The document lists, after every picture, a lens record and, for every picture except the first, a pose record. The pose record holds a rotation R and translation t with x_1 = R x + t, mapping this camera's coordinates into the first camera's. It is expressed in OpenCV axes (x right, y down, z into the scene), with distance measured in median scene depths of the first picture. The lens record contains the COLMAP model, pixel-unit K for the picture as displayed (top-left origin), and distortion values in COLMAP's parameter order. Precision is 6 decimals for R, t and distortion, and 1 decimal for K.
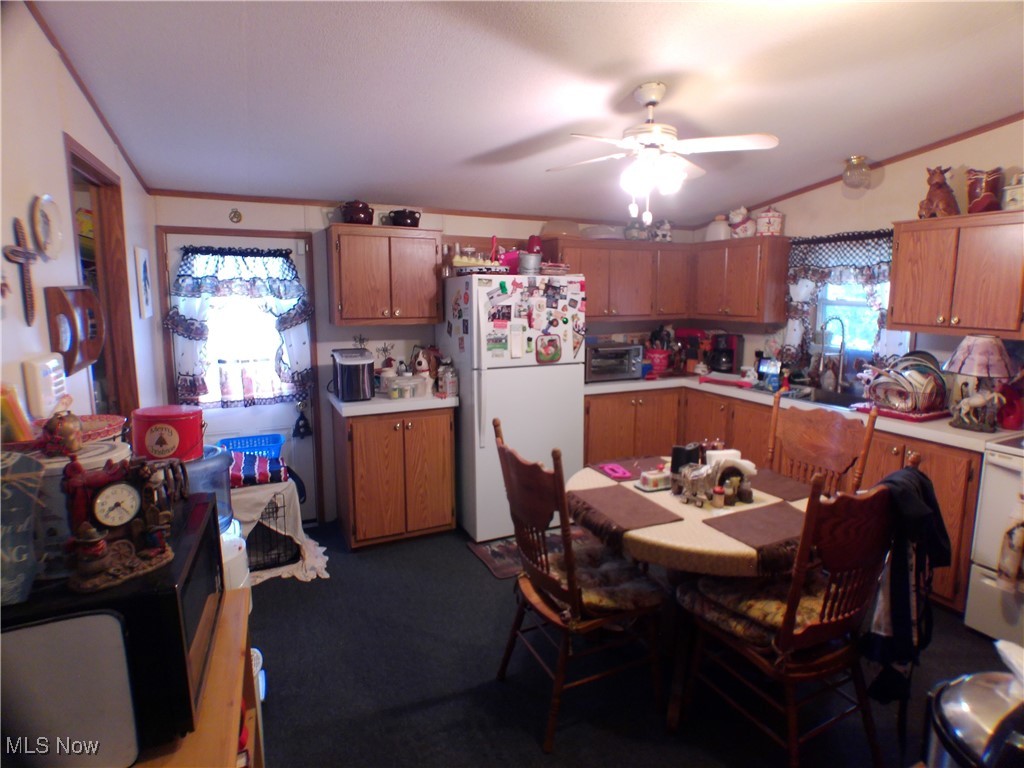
lens RADIAL K [[562.4, 0, 514.5], [0, 562.4, 368.7], [0, 0, 1]] dist [-0.021705, 0.002015]
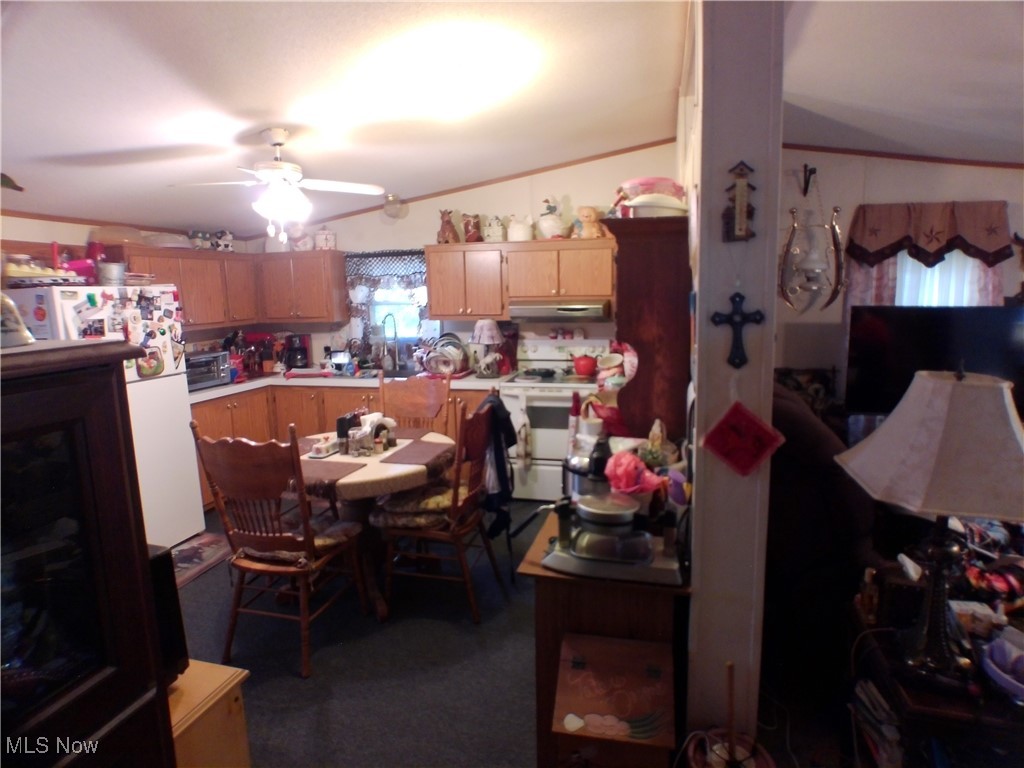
lens RADIAL K [[562.4, 0, 514.5], [0, 562.4, 368.7], [0, 0, 1]] dist [-0.021705, 0.002015]
pose [[0.654989, -0.122164, 0.745698, -0.250073], [0.128452, 0.990483, 0.049438, 0.009508], [-0.744640, 0.063405, 0.664448, -0.103014]]
